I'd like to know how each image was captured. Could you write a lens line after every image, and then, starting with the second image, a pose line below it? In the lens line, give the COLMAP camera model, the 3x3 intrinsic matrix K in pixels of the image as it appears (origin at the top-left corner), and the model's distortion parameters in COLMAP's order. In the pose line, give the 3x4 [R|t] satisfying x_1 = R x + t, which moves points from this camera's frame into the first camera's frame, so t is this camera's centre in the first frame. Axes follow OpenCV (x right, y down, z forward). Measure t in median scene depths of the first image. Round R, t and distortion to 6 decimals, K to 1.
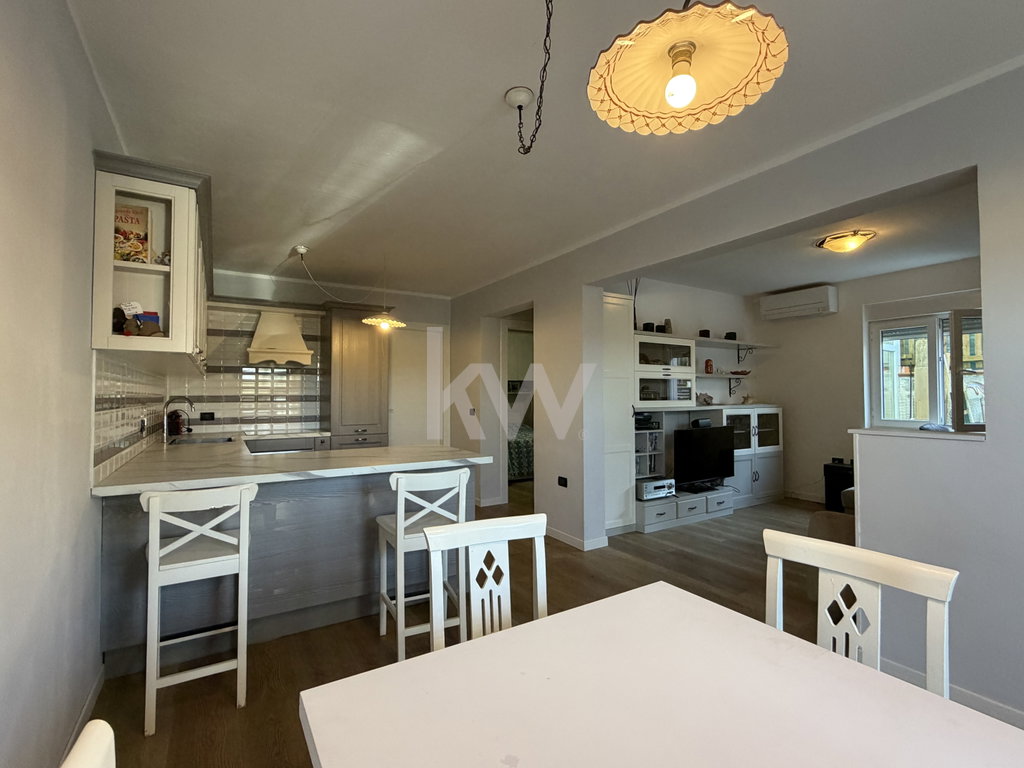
lens RADIAL K [[472.9, 0, 510.8], [0, 472.9, 386.8], [0, 0, 1]] dist [-0.001285, -0.000783]
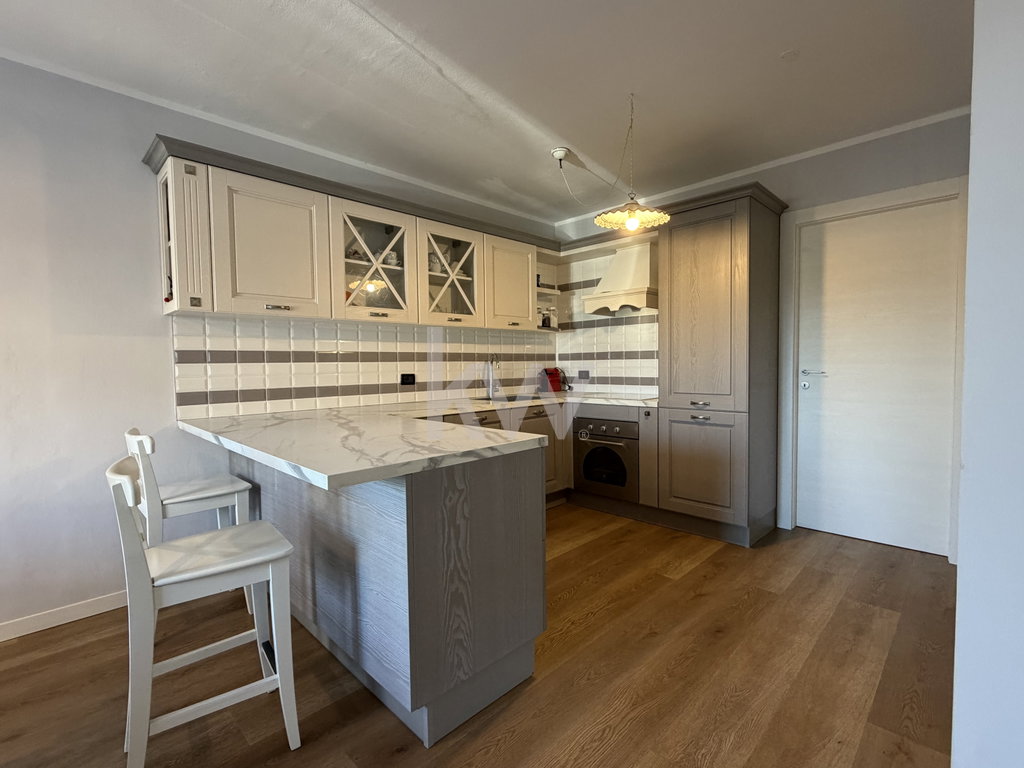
lens RADIAL K [[472.9, 0, 512.8], [0, 472.9, 386.8], [0, 0, 1]] dist [-0.001285, -0.000783]
pose [[0.228799, 0.047926, -0.972293, 0.240967], [0.029880, 0.997971, 0.056223, 0.028624], [0.973015, -0.041916, 0.226902, 0.632769]]
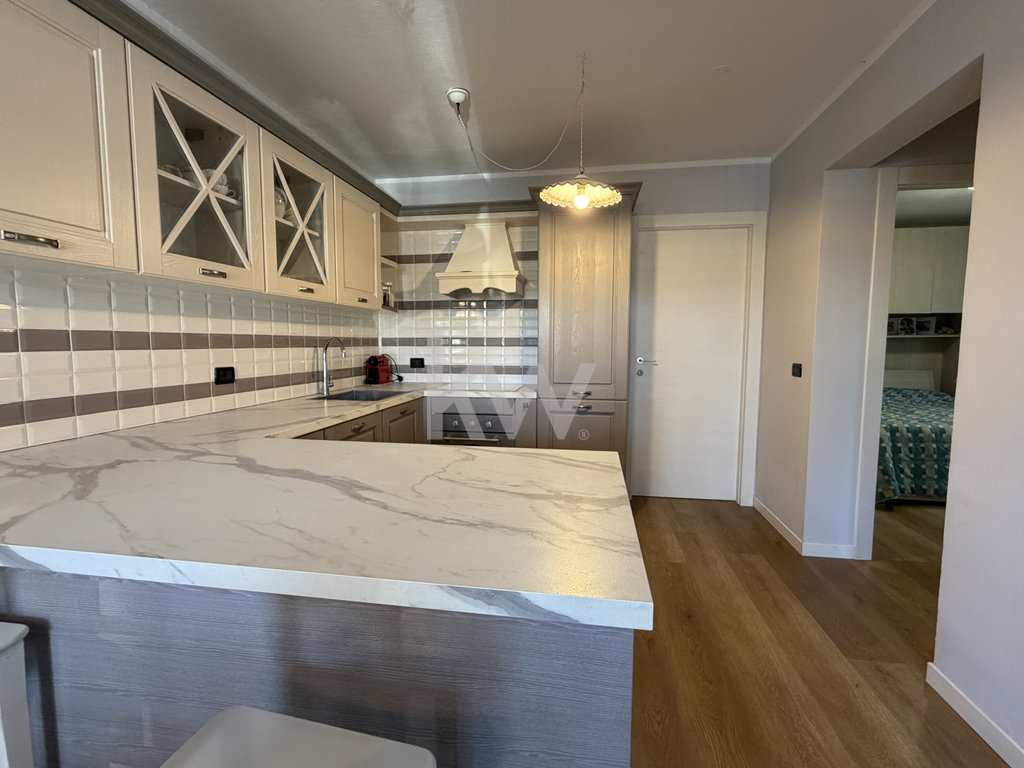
lens RADIAL K [[472.9, 0, 510.8], [0, 472.9, 383.3], [0, 0, 1]] dist [-0.001285, -0.000783]
pose [[0.750103, 0.061040, -0.658498, 0.028563], [0.008002, 0.994821, 0.101331, 0.015294], [0.661273, -0.081278, 0.745729, 0.477329]]
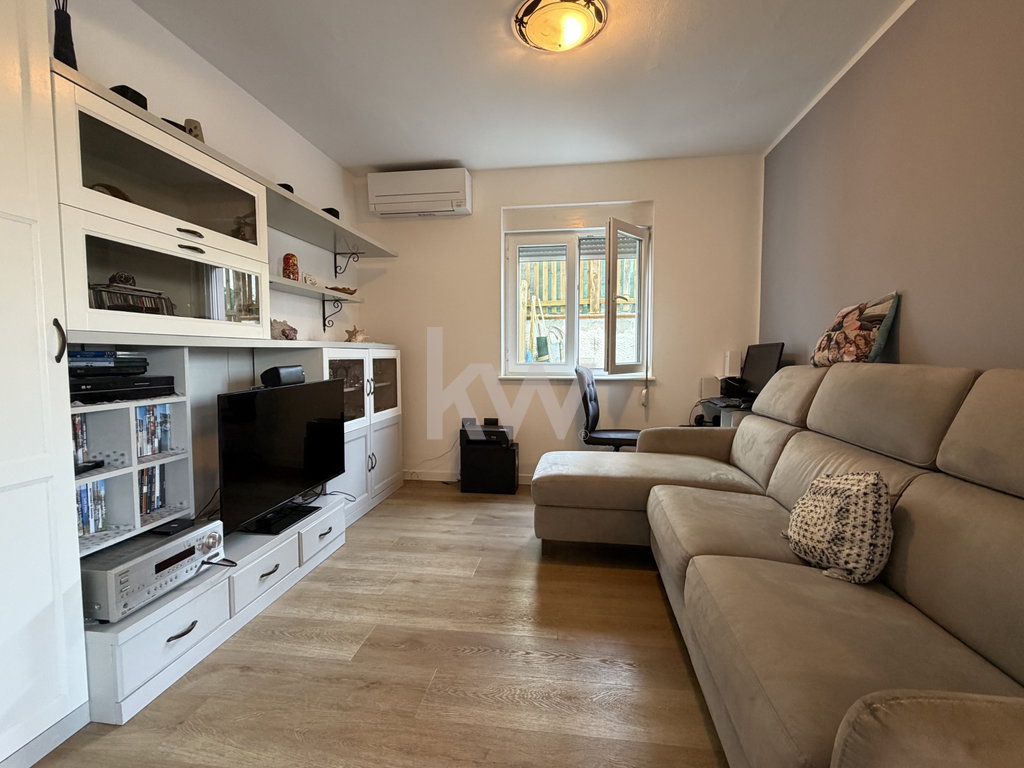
lens RADIAL K [[472.9, 0, 514.8], [0, 472.9, 380.8], [0, 0, 1]] dist [-0.001285, -0.000783]
pose [[0.630933, -0.041195, 0.774743, 0.192429], [-0.018701, 0.997492, 0.068268, 0.047109], [-0.775612, -0.057560, 0.628580, 0.547805]]
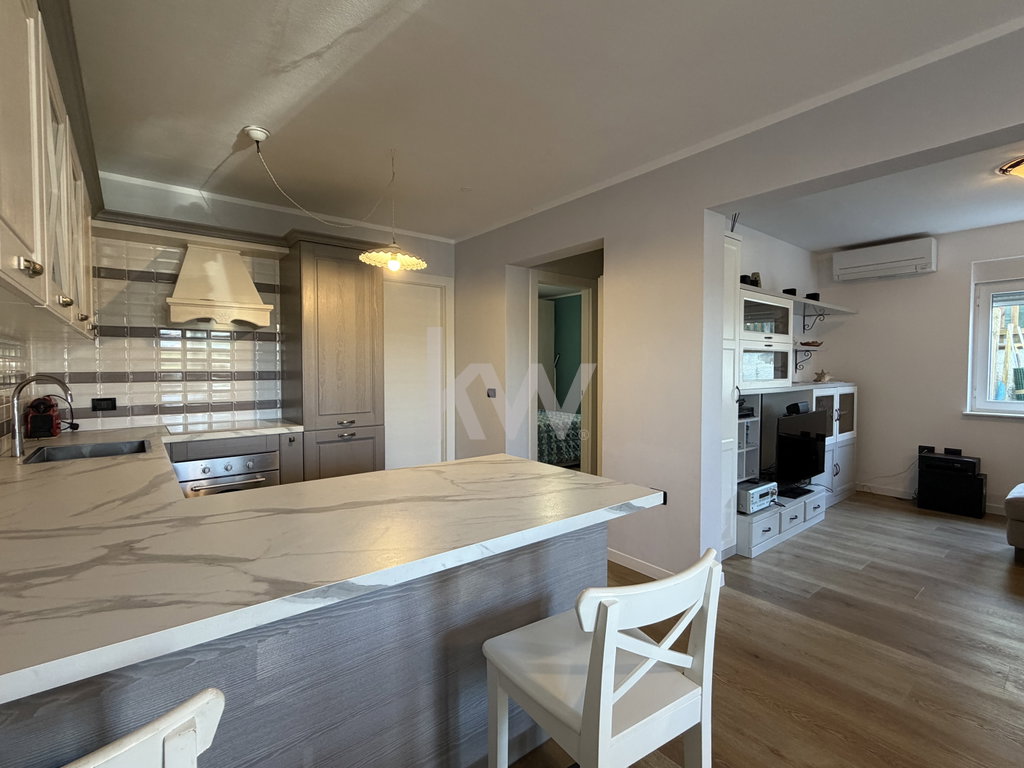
lens RADIAL K [[472.9, 0, 511.4], [0, 472.9, 385.3], [0, 0, 1]] dist [-0.001285, -0.000783]
pose [[0.992891, -0.002195, 0.119007, -0.162763], [-0.004601, 0.998375, 0.056800, -0.002400], [-0.118938, -0.056944, 0.991267, 0.289702]]
